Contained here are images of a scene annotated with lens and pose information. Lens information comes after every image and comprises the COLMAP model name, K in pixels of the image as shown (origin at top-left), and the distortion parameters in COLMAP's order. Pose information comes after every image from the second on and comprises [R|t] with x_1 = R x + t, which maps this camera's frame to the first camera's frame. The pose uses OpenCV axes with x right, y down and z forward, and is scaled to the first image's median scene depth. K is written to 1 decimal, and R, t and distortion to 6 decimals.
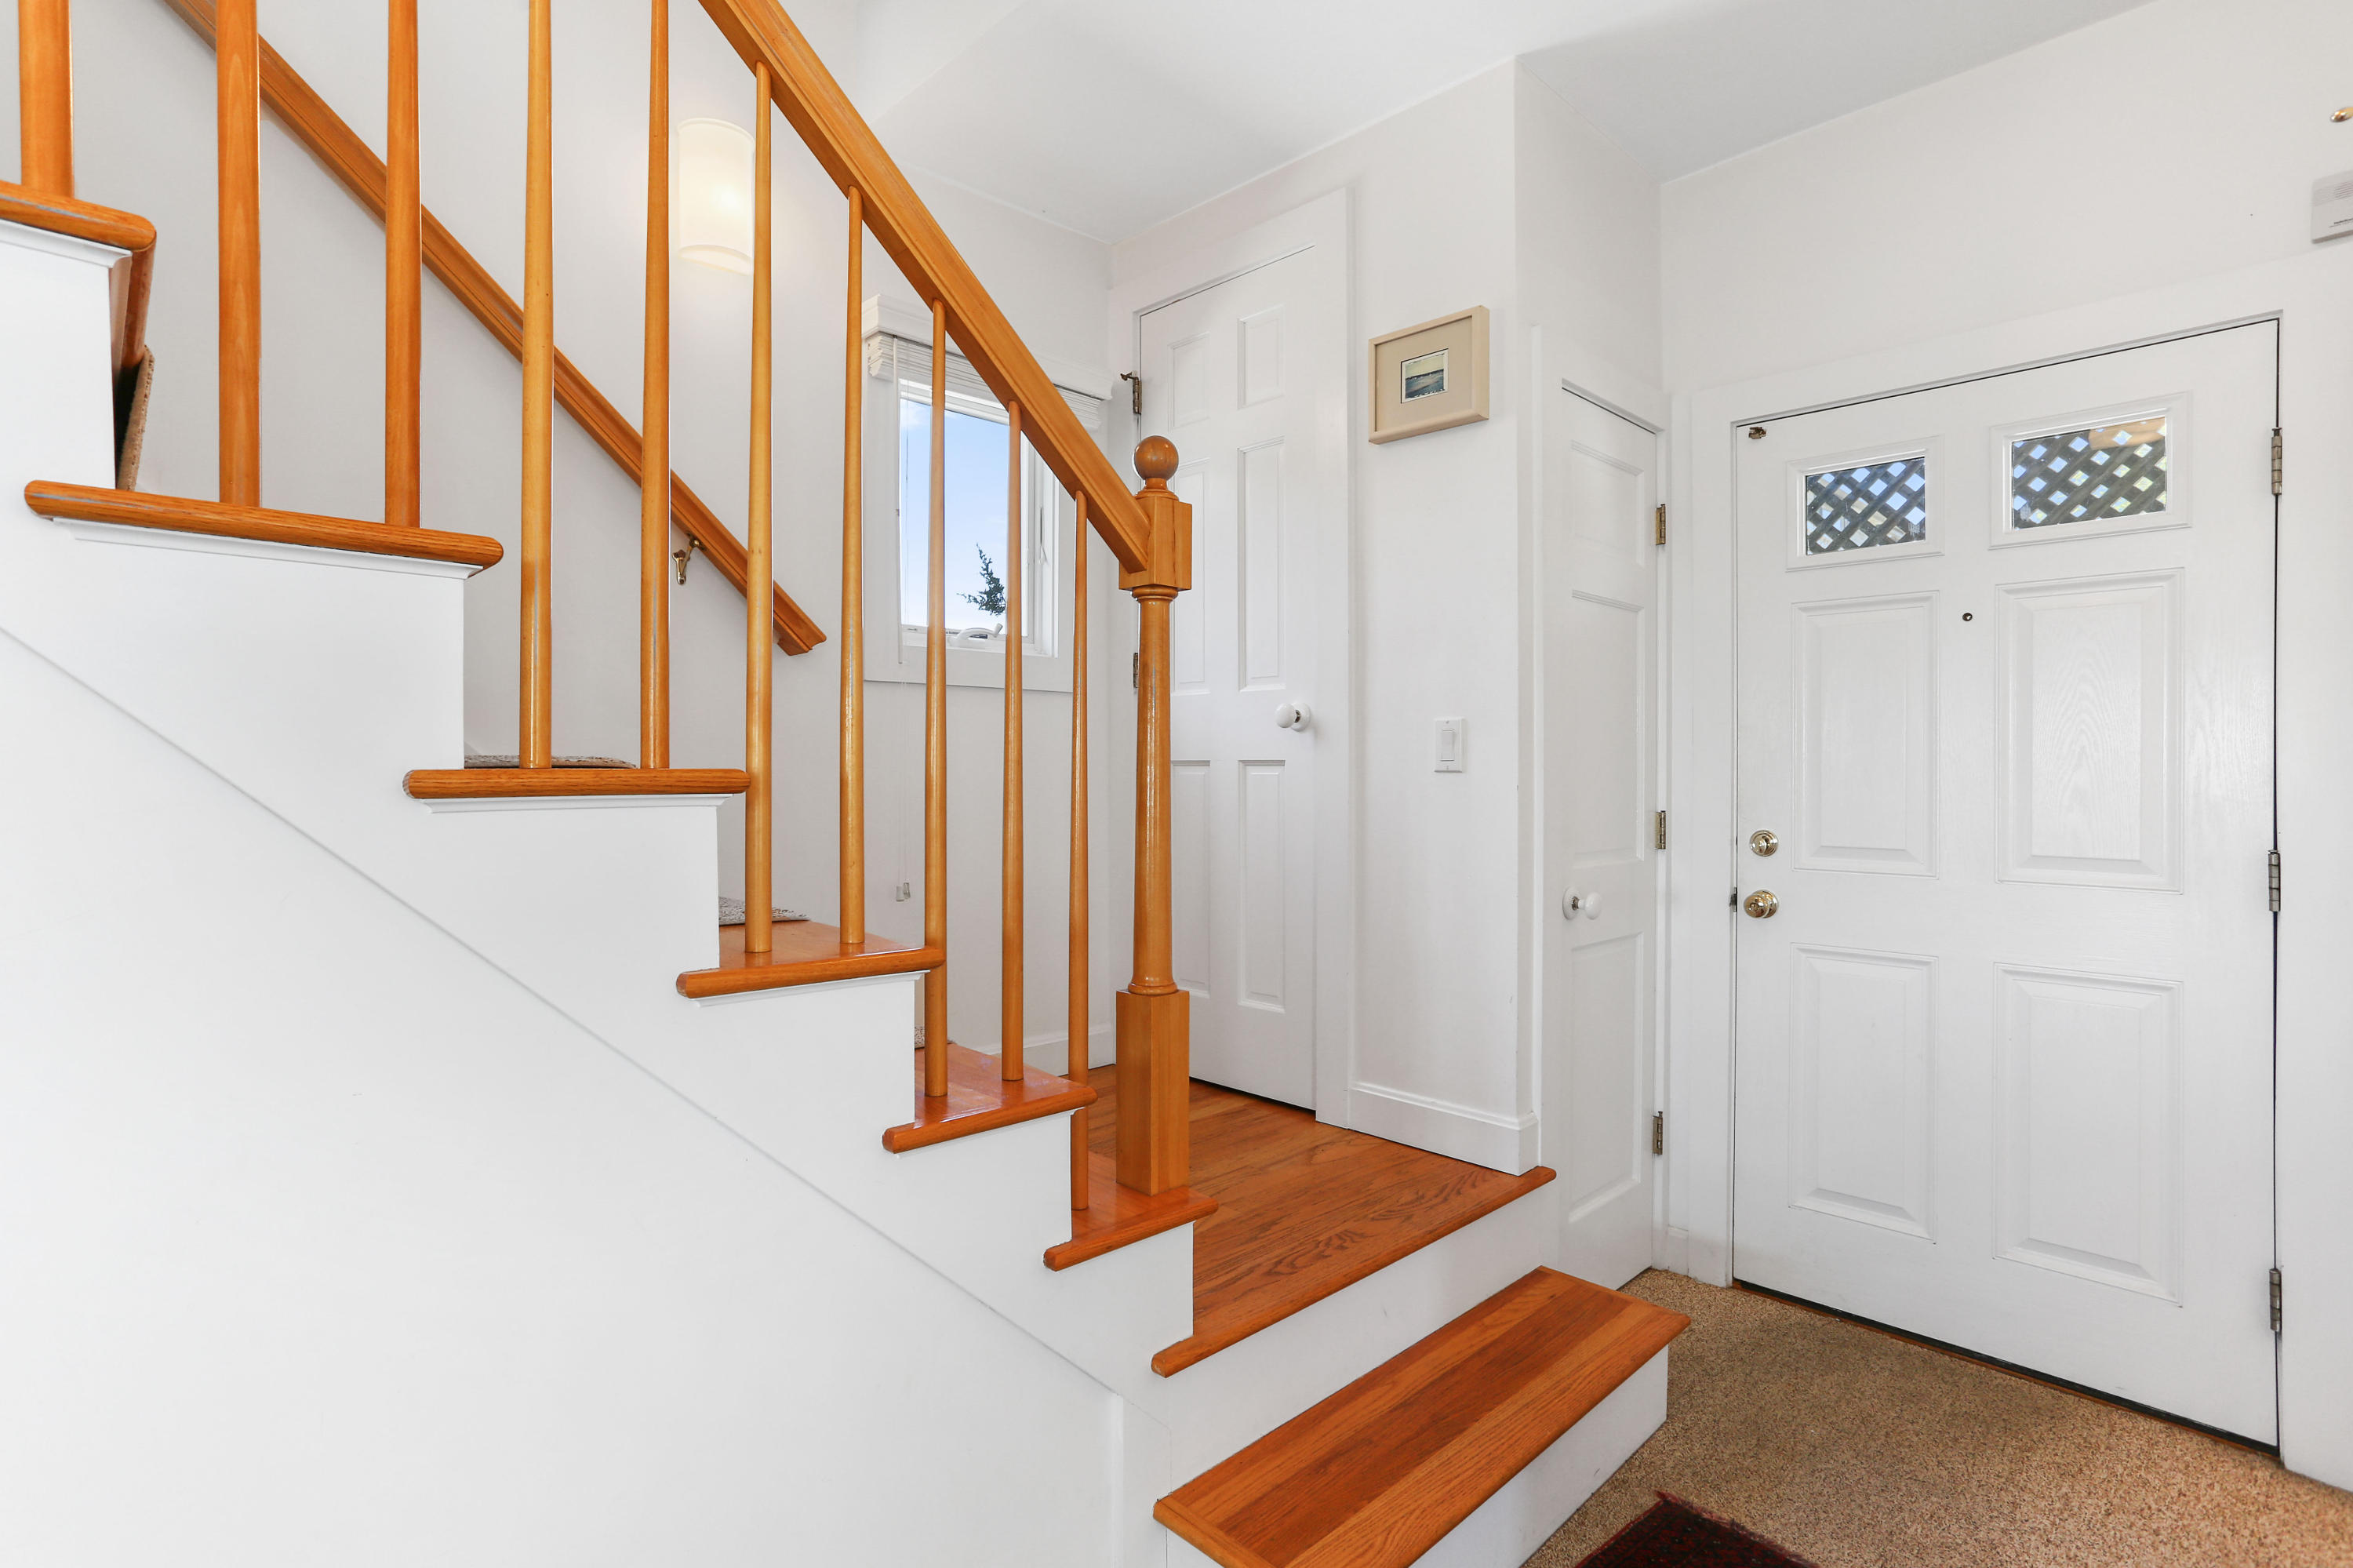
lens RADIAL K [[1140.4, 0, 1133.9], [0, 1140.4, 774.4], [0, 0, 1]] dist [-0.050431, 0.026395]
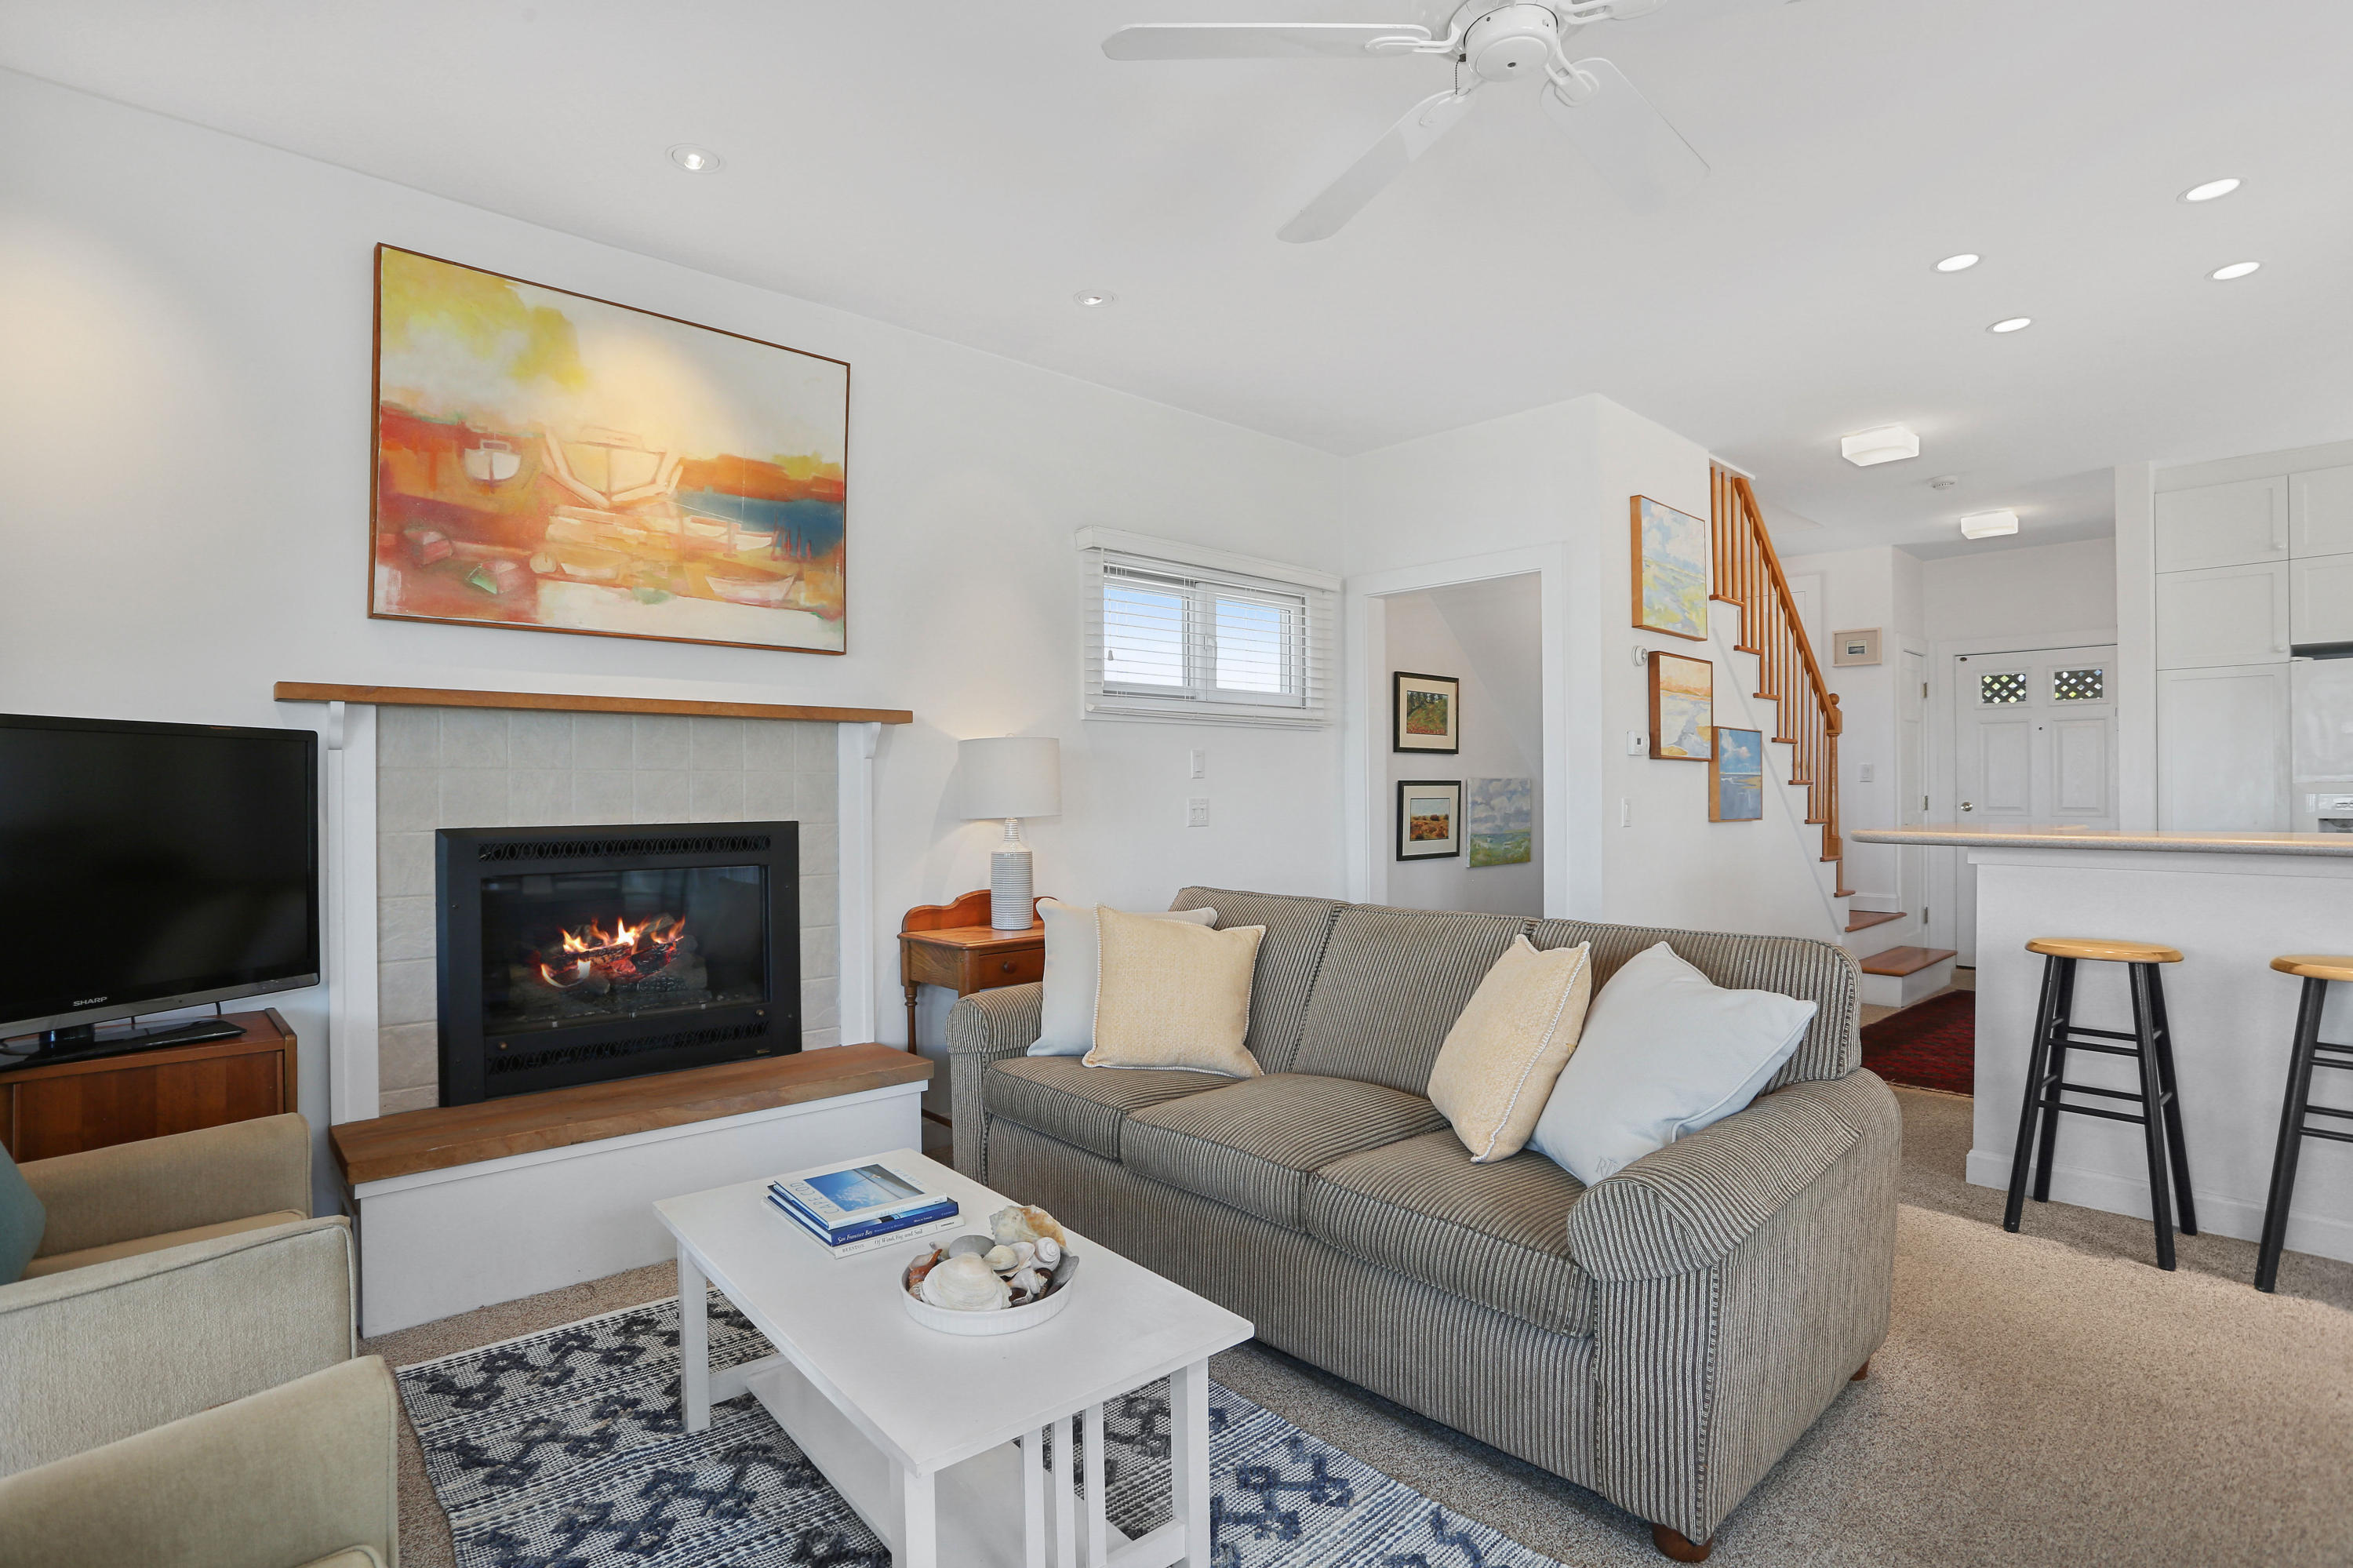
lens RADIAL K [[1089.7, 0, 1176.5], [0, 1089.7, 784.0], [0, 0, 1]] dist [-0.057793, 0.019231]
pose [[0.999619, -0.003567, -0.027362, -1.445175], [0.003435, 0.999982, -0.004871, 0.010962], [0.027379, 0.004775, 0.999614, -1.833389]]
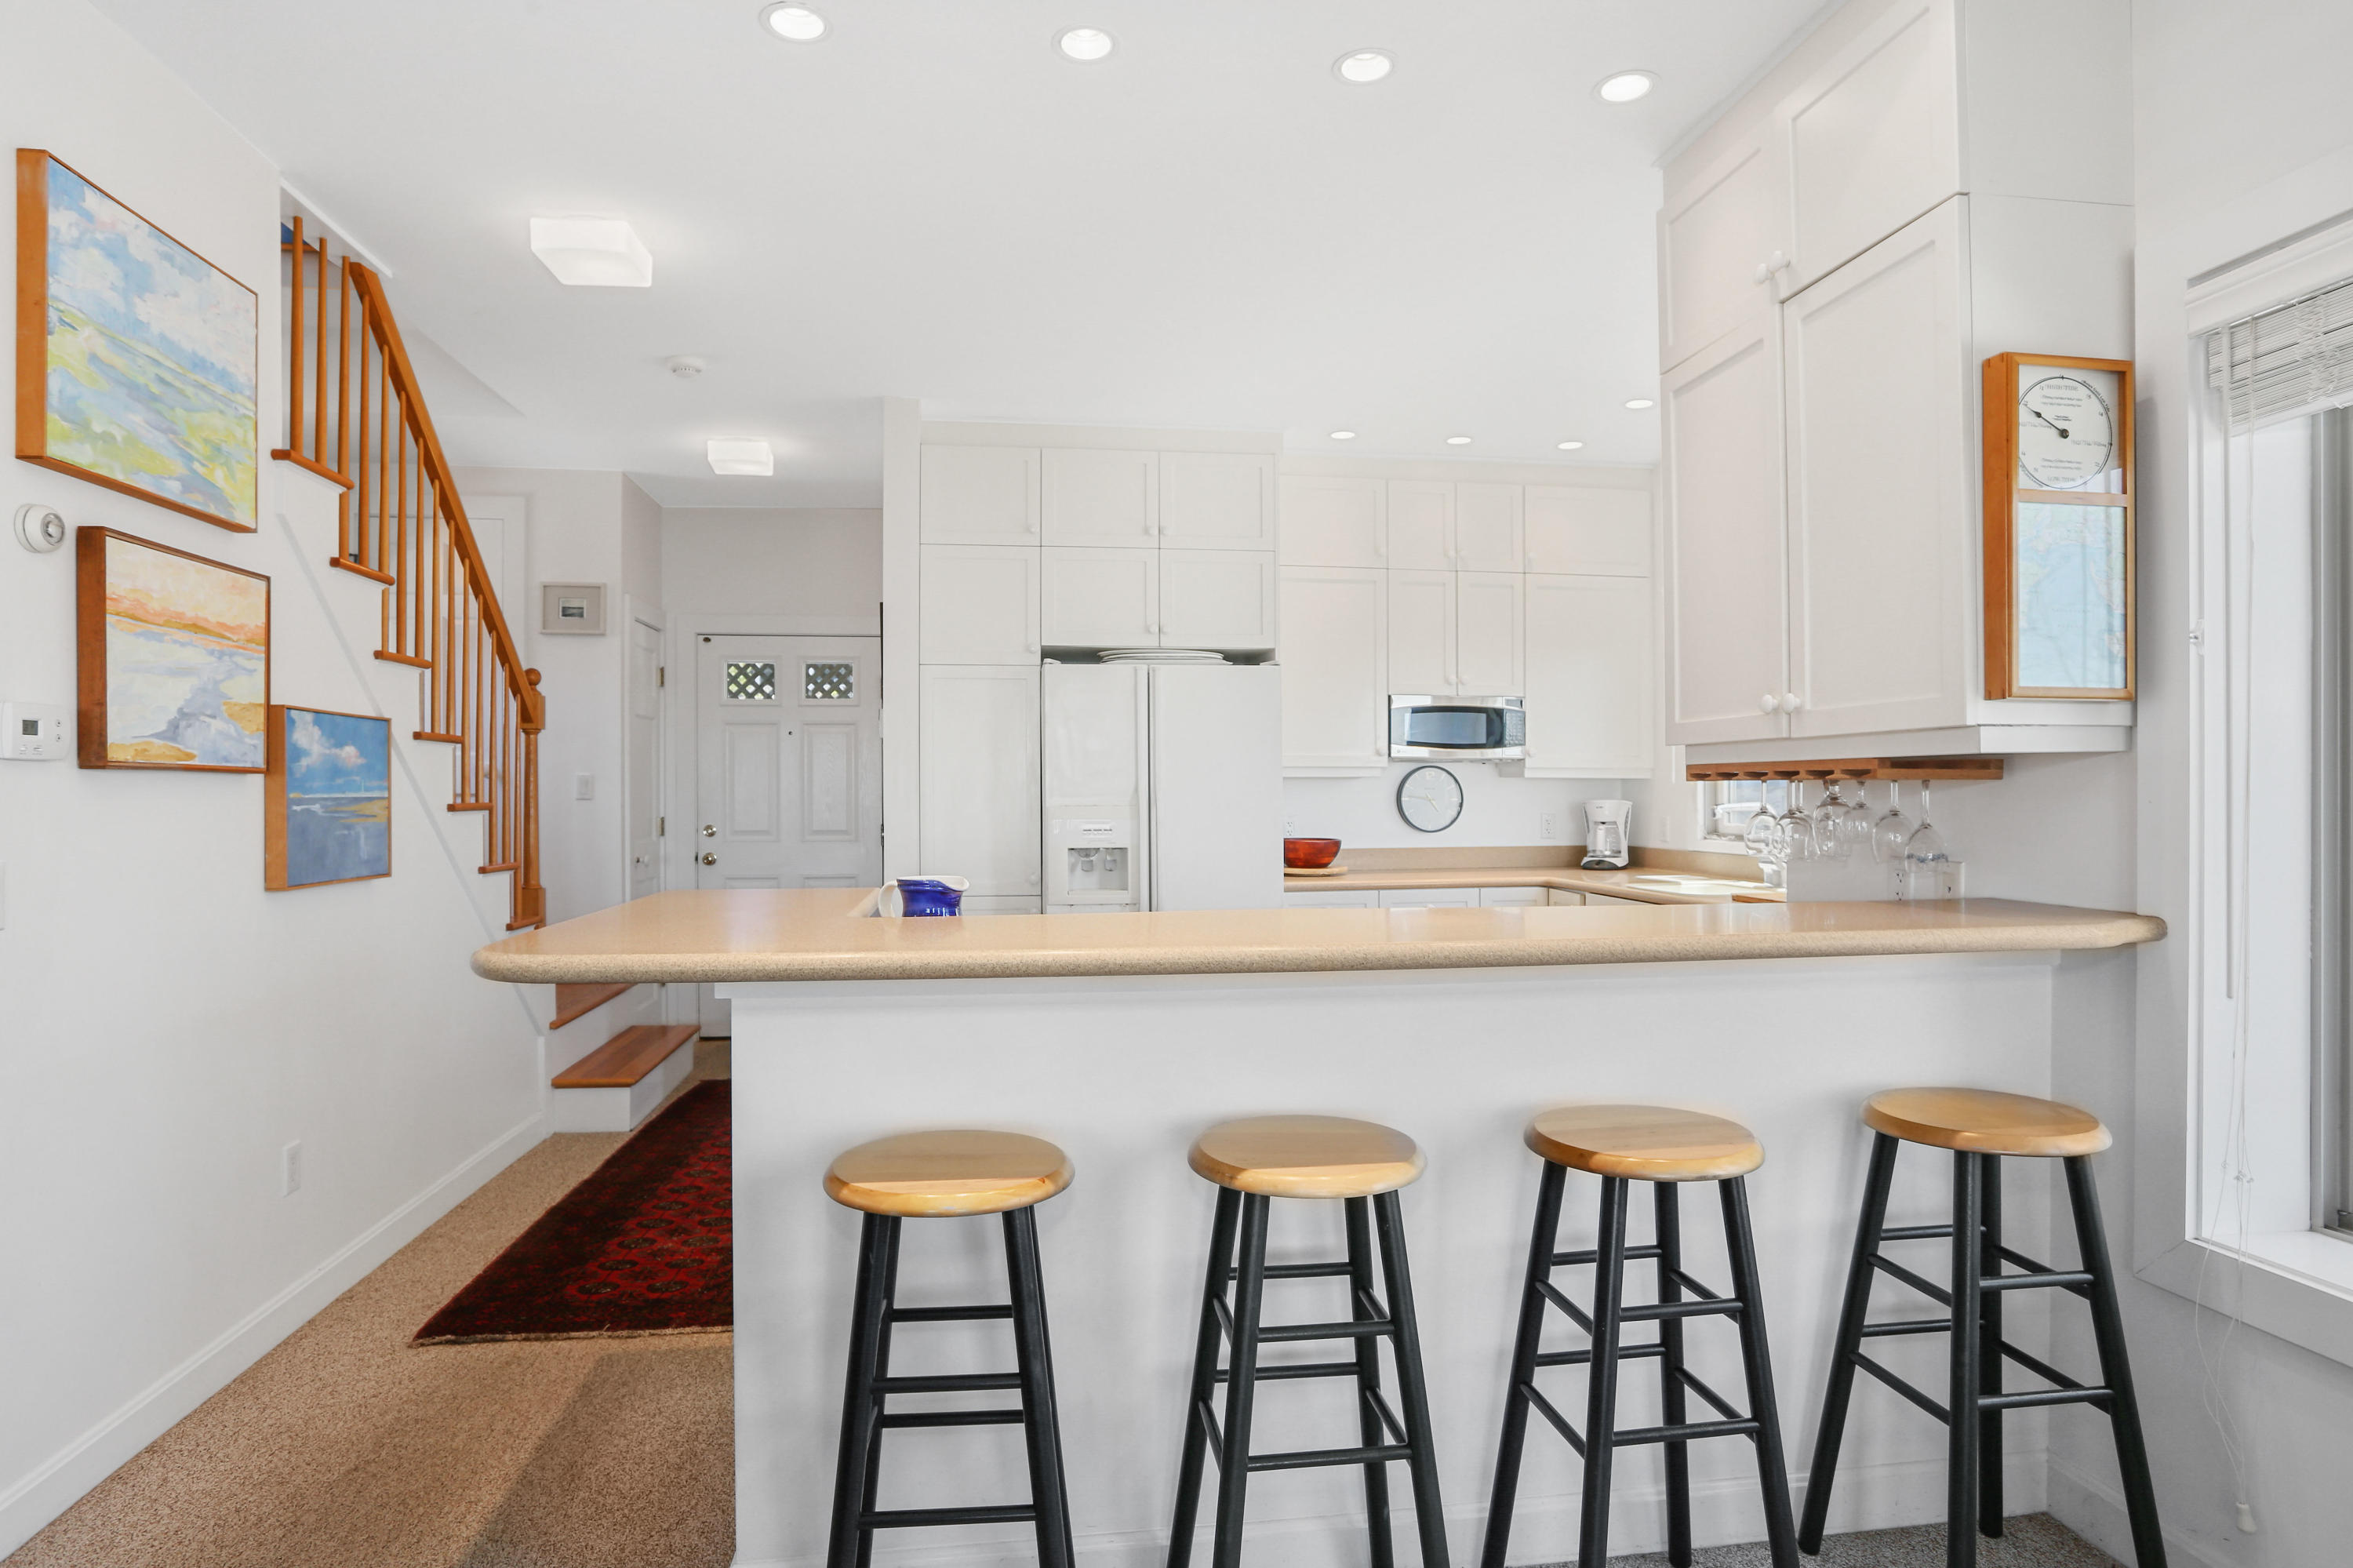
lens RADIAL K [[1266.9, 0, 1176.5], [0, 1266.9, 784.0], [0, 0, 1]] dist [-0.052235, 0.035182]
pose [[0.566535, -0.001109, 0.824037, -1.010240], [0.006080, 0.999977, -0.002835, -0.017502], [-0.824015, 0.006617, 0.566529, -1.211161]]
